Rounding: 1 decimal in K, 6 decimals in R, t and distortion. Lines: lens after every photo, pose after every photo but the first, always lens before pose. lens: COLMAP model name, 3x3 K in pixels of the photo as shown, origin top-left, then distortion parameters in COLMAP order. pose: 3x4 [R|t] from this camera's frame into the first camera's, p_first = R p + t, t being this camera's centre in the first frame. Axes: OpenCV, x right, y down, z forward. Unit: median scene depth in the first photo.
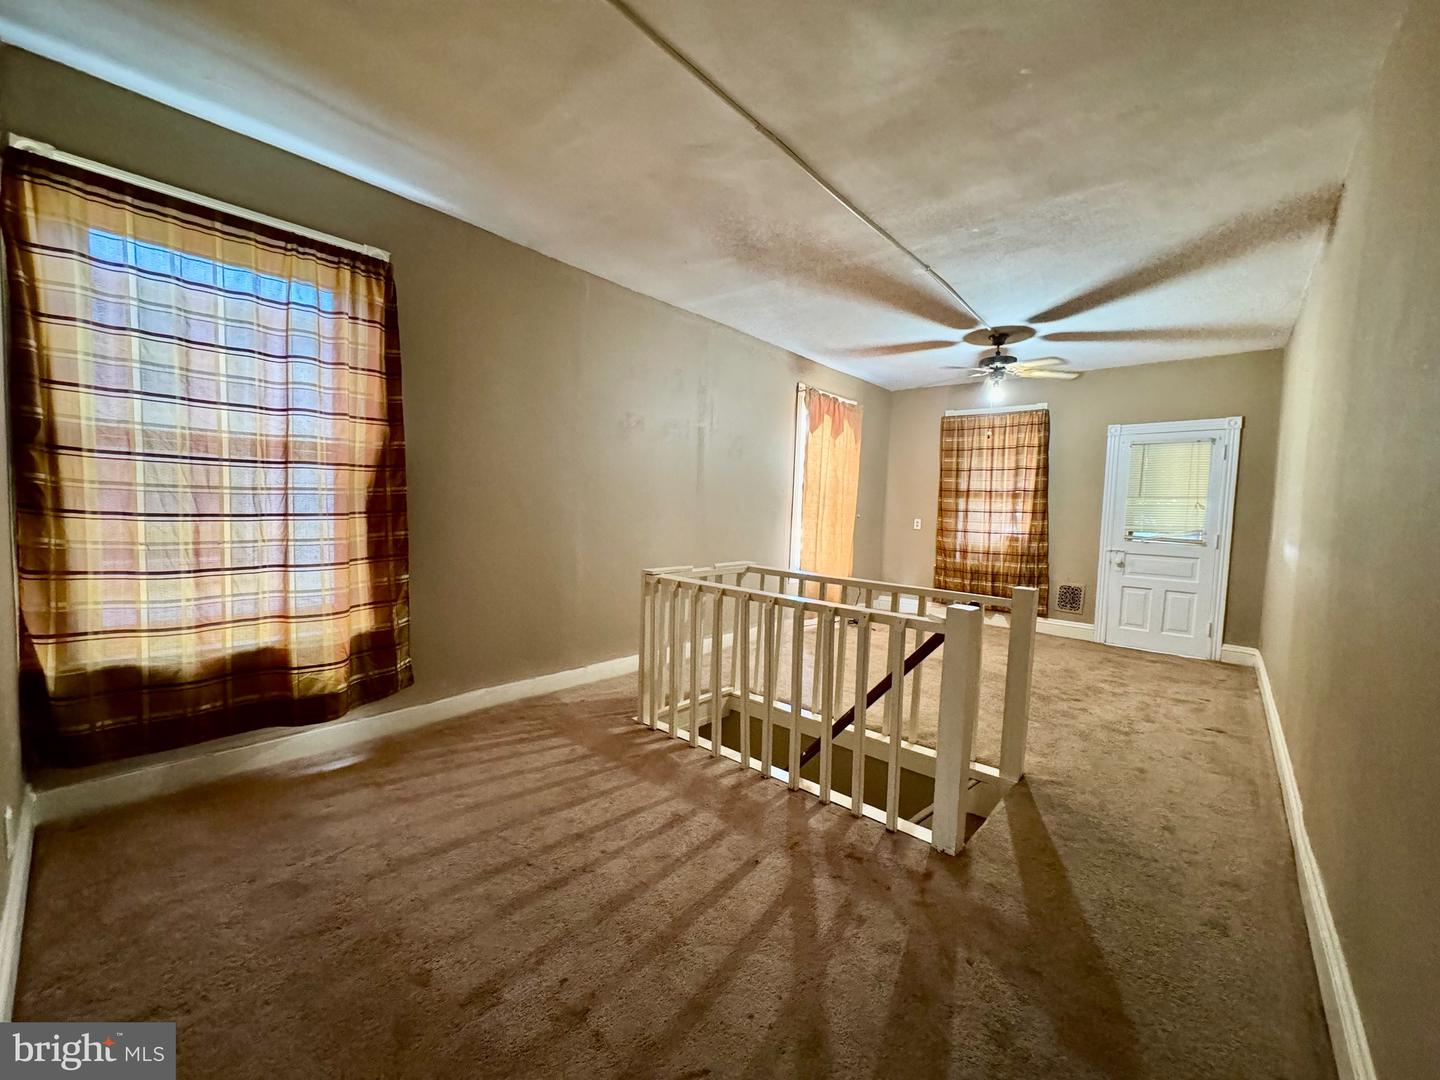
lens RADIAL K [[572.2, 0, 720.0], [0, 572.2, 540.0], [0, 0, 1]] dist [0.001798, 0.000257]
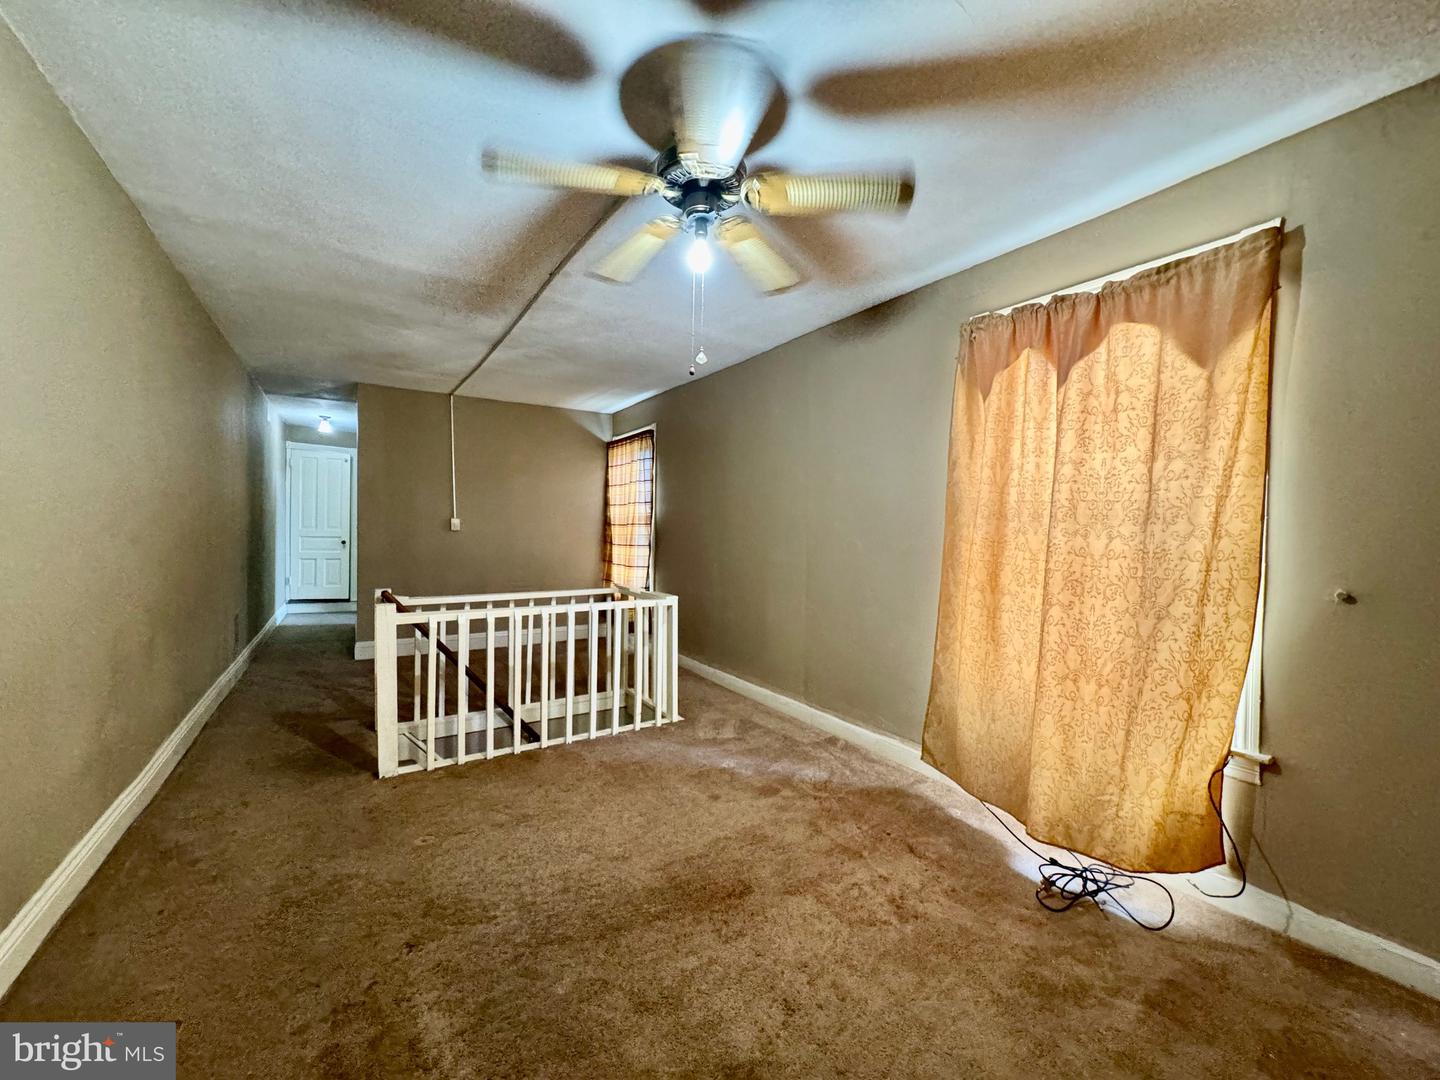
lens RADIAL K [[572.2, 0, 720.0], [0, 572.2, 540.0], [0, 0, 1]] dist [0.001798, 0.000257]
pose [[-0.276685, -0.017699, -0.960798, 1.021211], [-0.088872, 0.996017, 0.007246, -0.084919], [0.956842, 0.087393, -0.277156, 1.387461]]
